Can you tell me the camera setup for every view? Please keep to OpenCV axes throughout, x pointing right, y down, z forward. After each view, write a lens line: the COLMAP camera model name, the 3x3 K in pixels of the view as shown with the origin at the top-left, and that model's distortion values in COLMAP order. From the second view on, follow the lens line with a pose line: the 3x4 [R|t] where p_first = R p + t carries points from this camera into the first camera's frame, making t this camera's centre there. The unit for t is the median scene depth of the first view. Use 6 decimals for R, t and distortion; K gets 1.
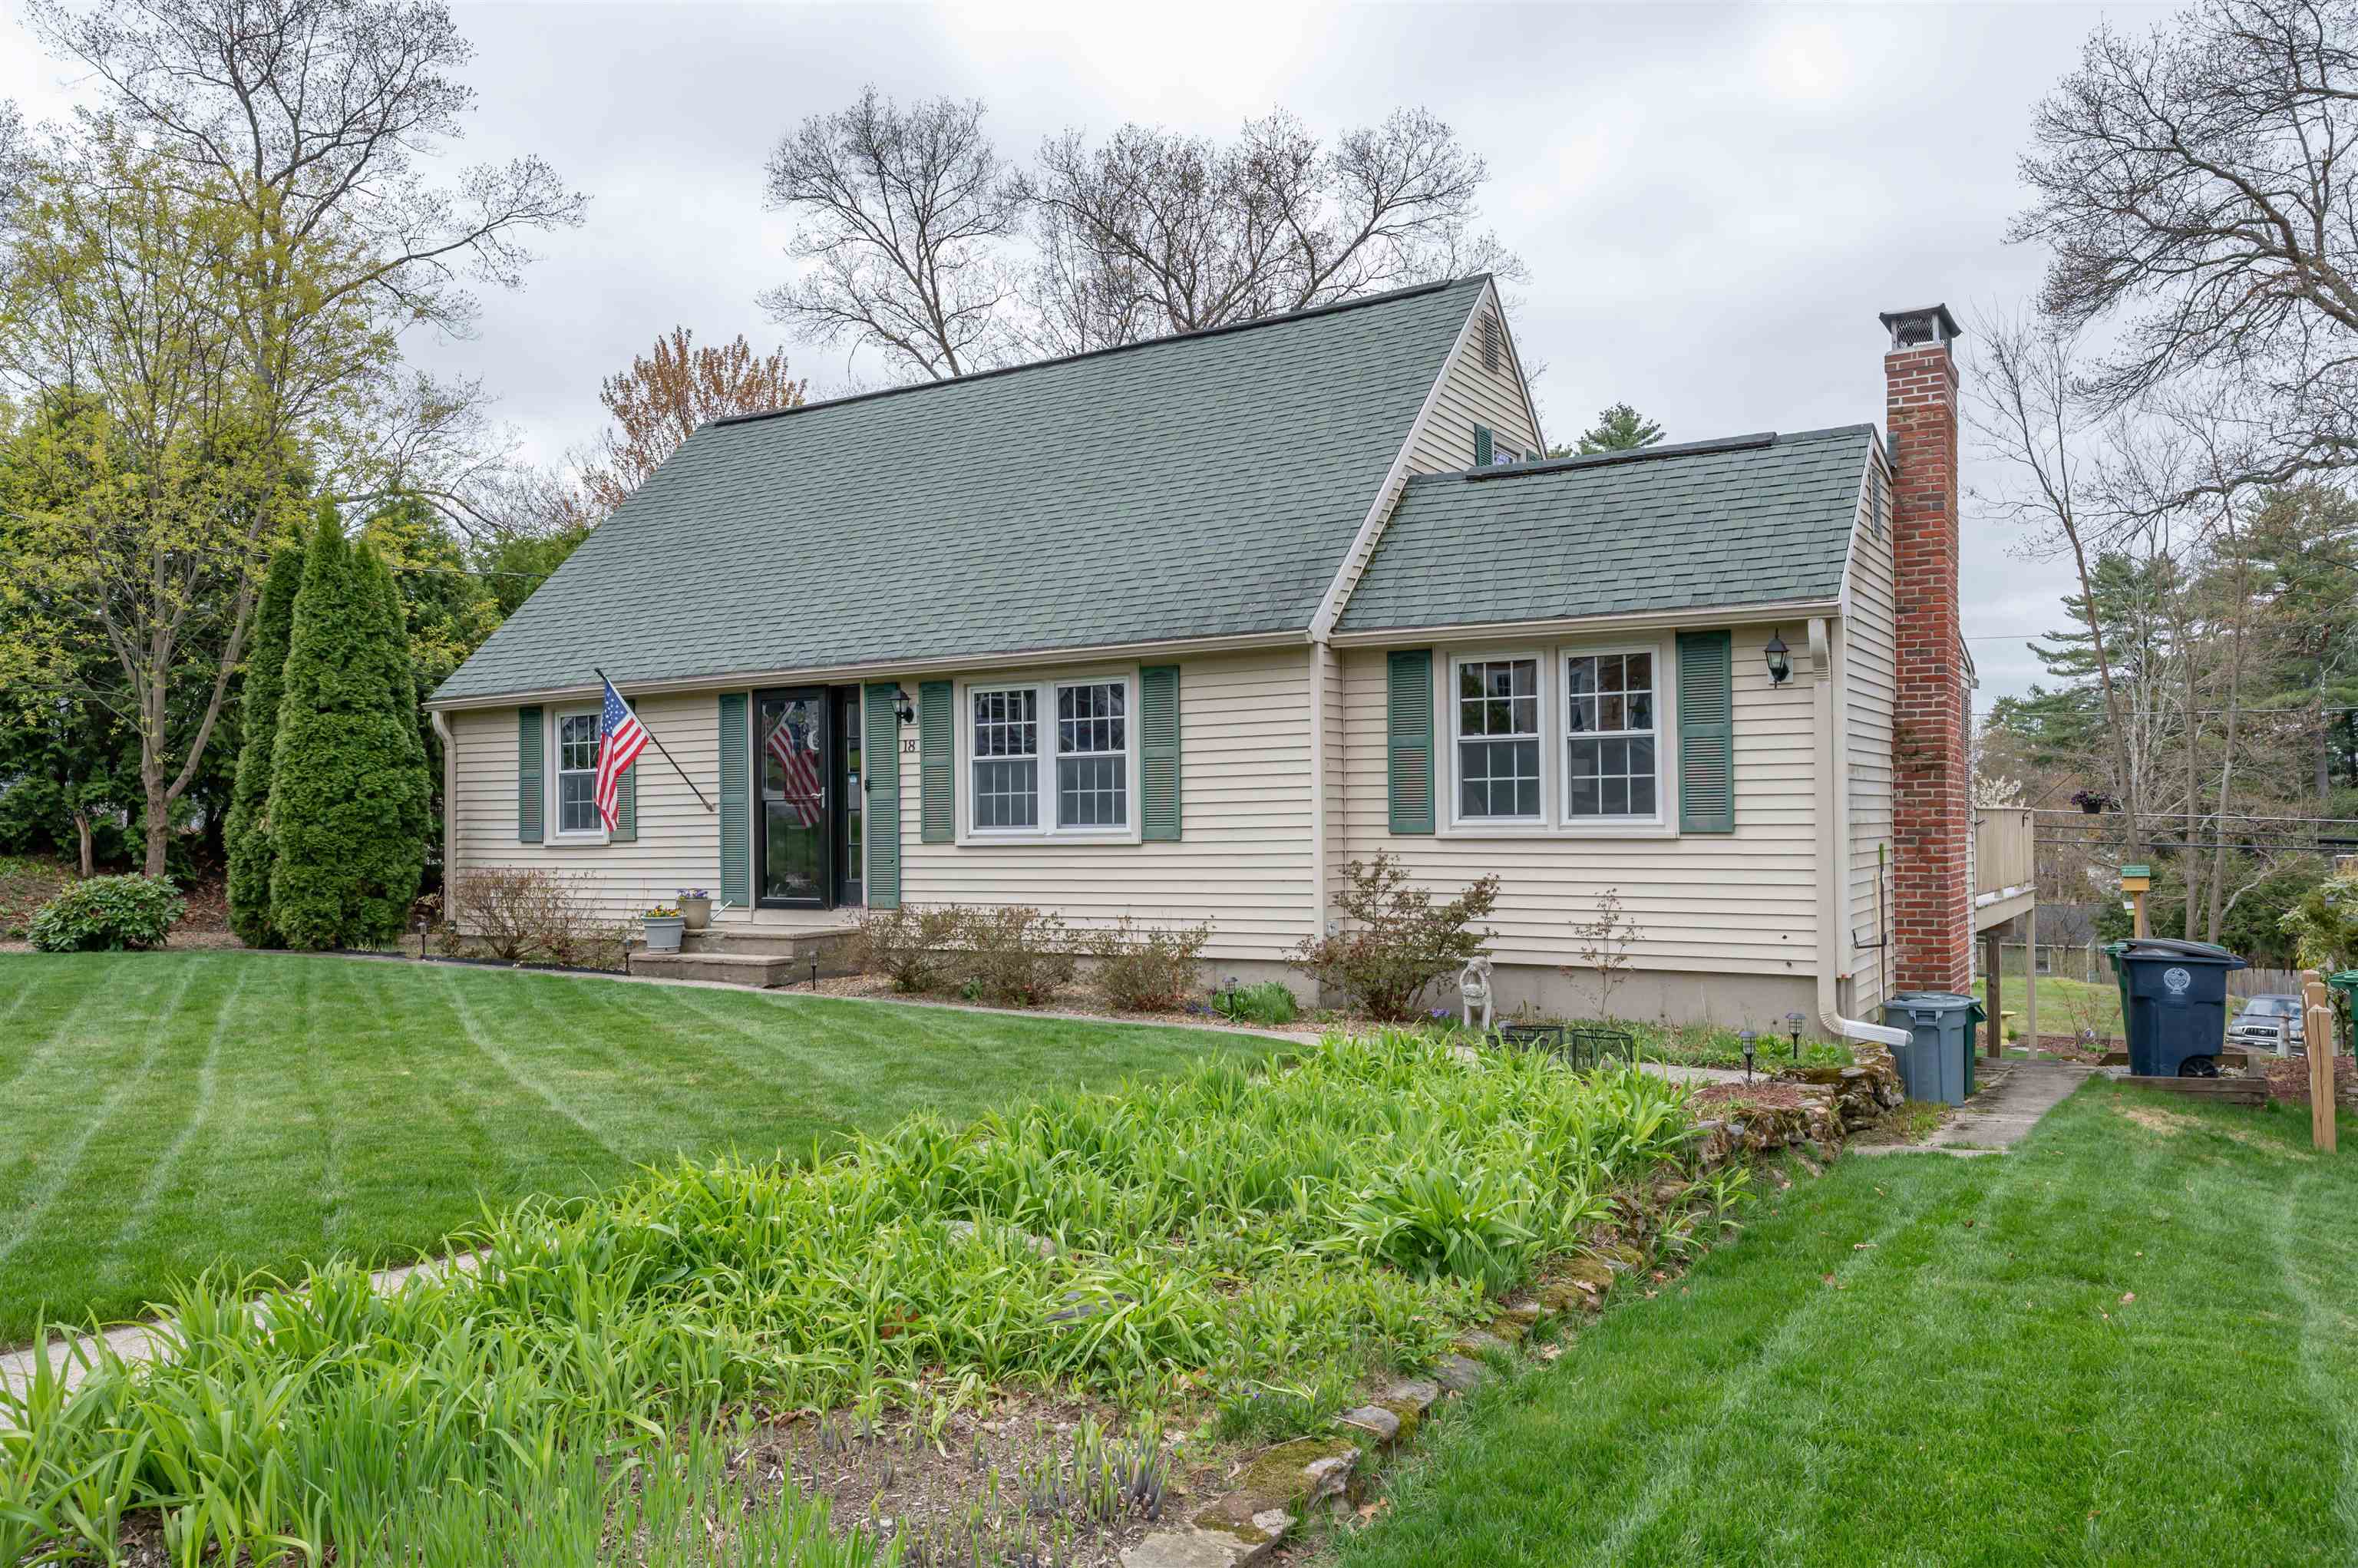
lens RADIAL K [[1693.7, 0, 1175.5], [0, 1693.7, 785.0], [0, 0, 1]] dist [-0.005733, 0.001717]
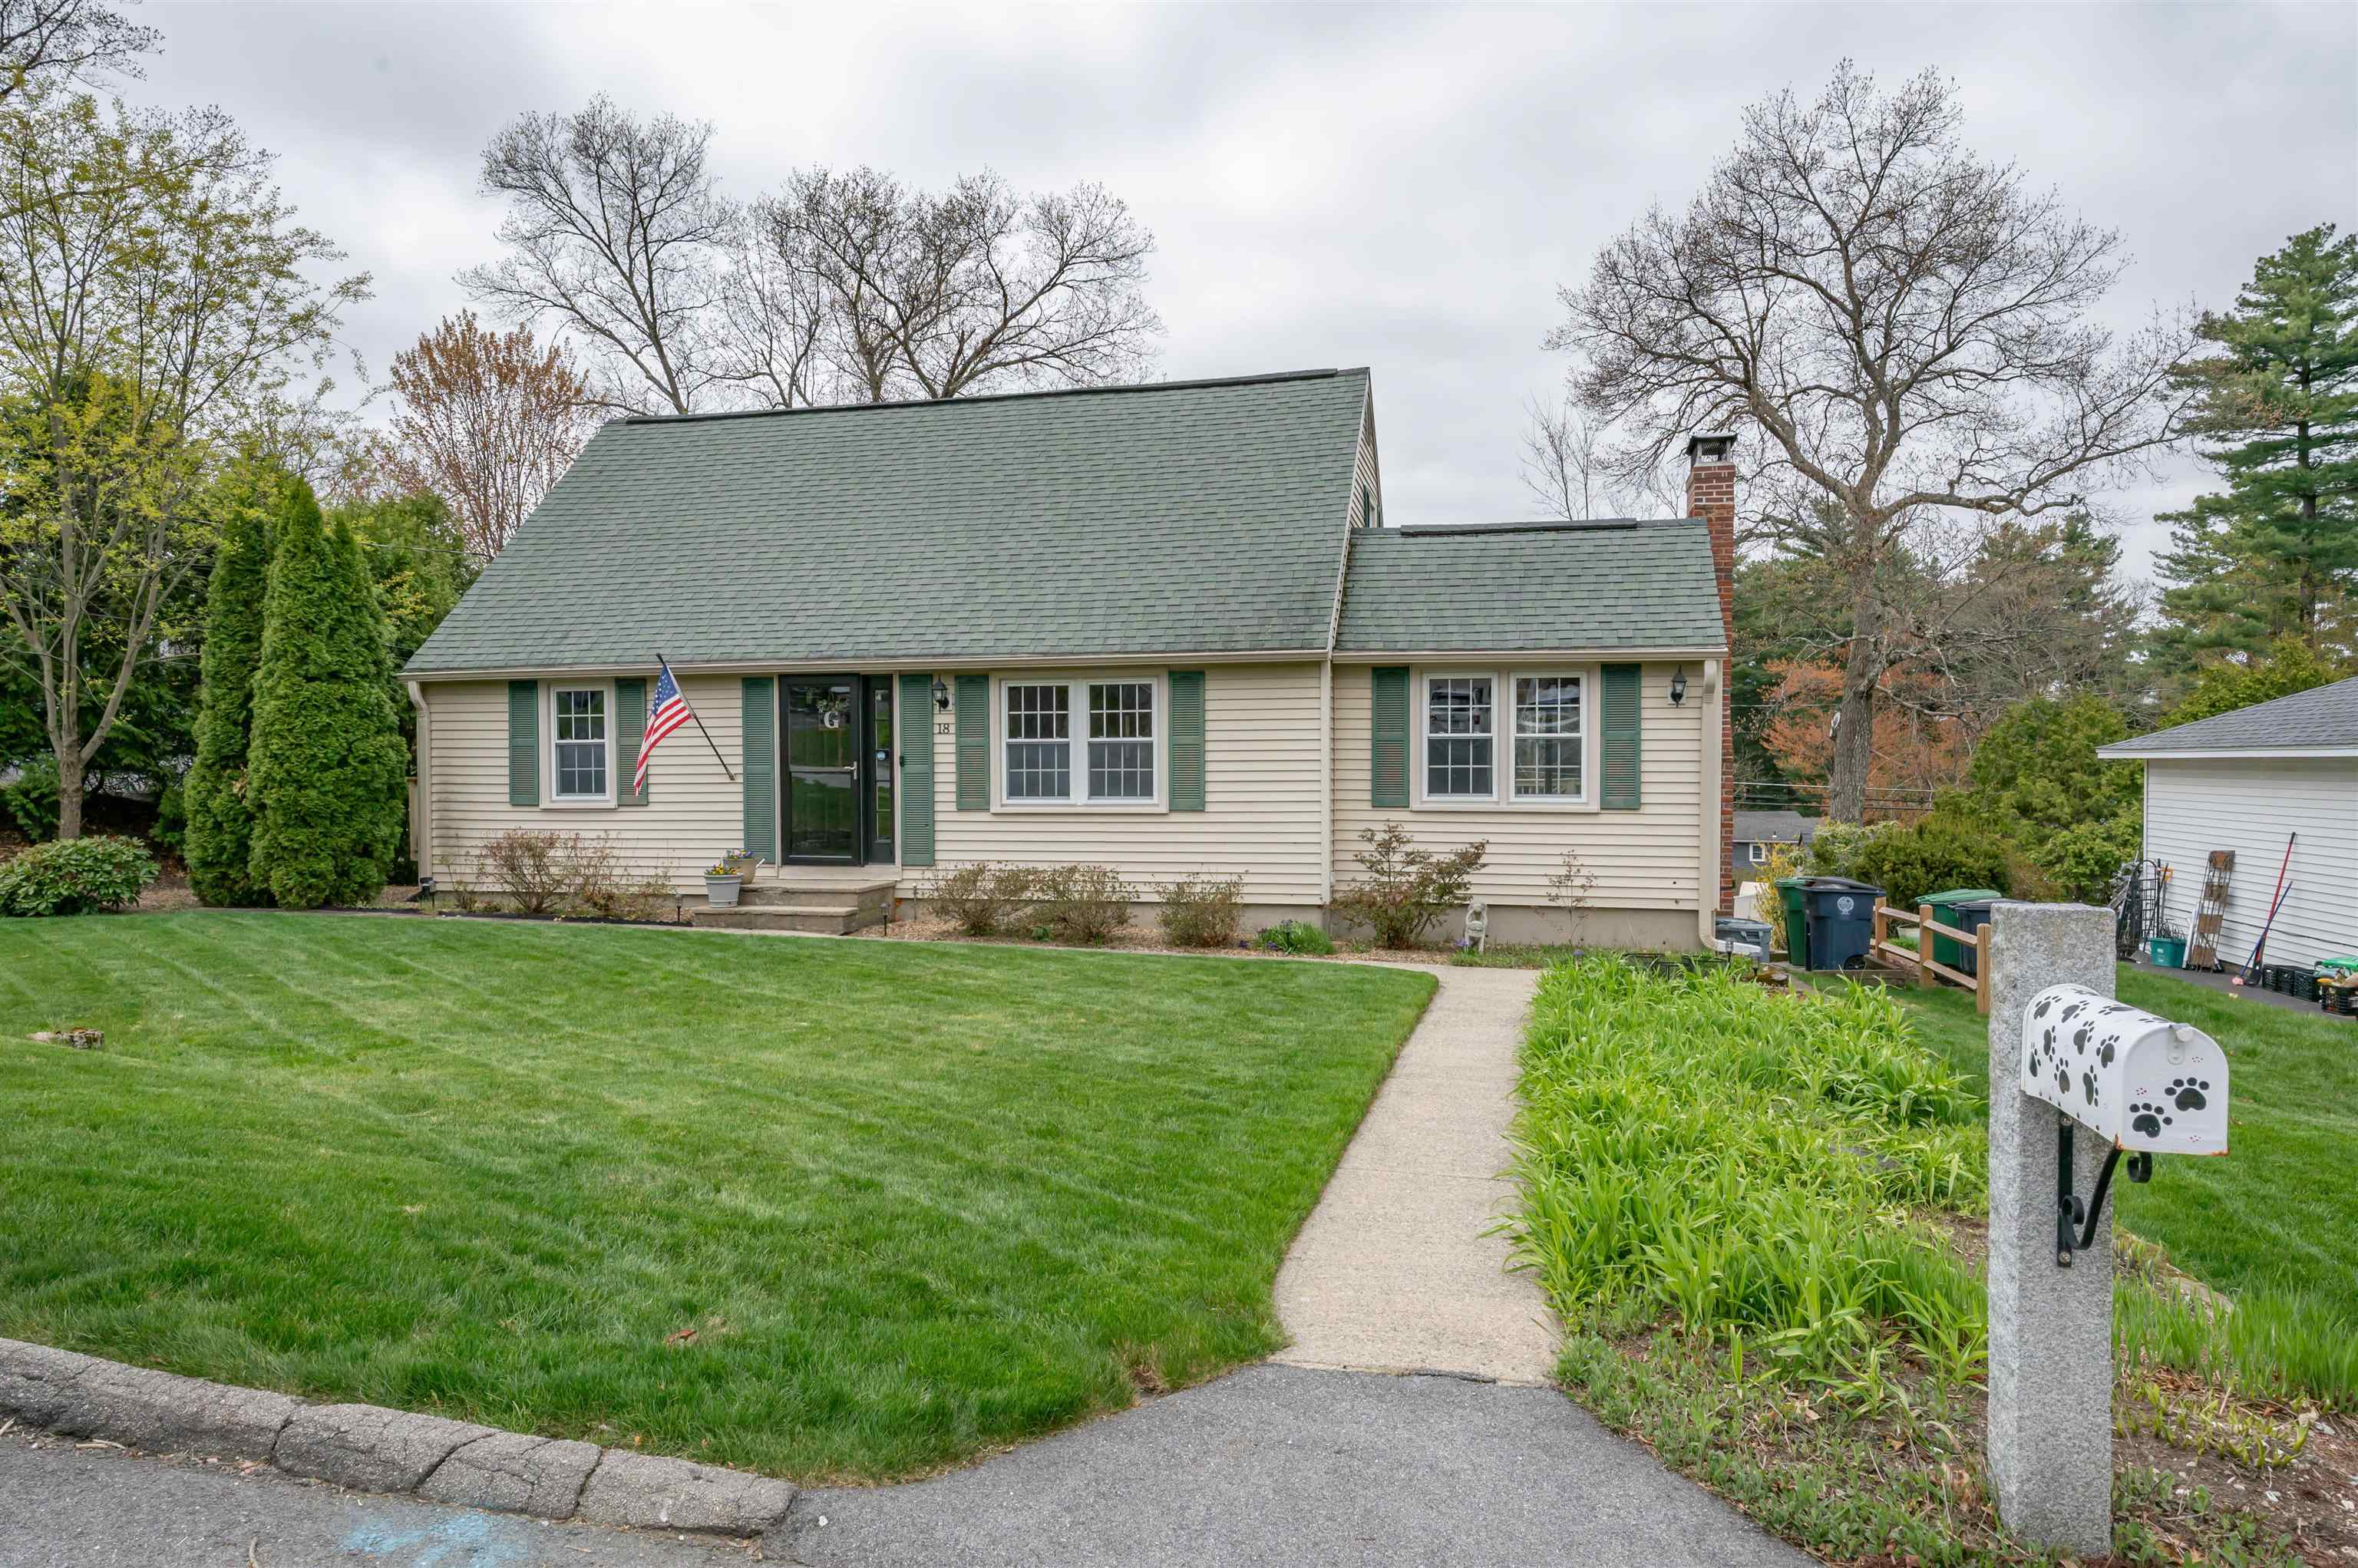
lens RADIAL K [[1431.5, 0, 1192.7], [0, 1431.5, 793.8], [0, 0, 1]] dist [-0.007368, 0.007065]
pose [[0.951147, 0.003586, 0.308719, -0.296889], [-0.015875, 0.999178, 0.037304, -0.017288], [-0.308331, -0.040382, 0.950421, -0.010730]]
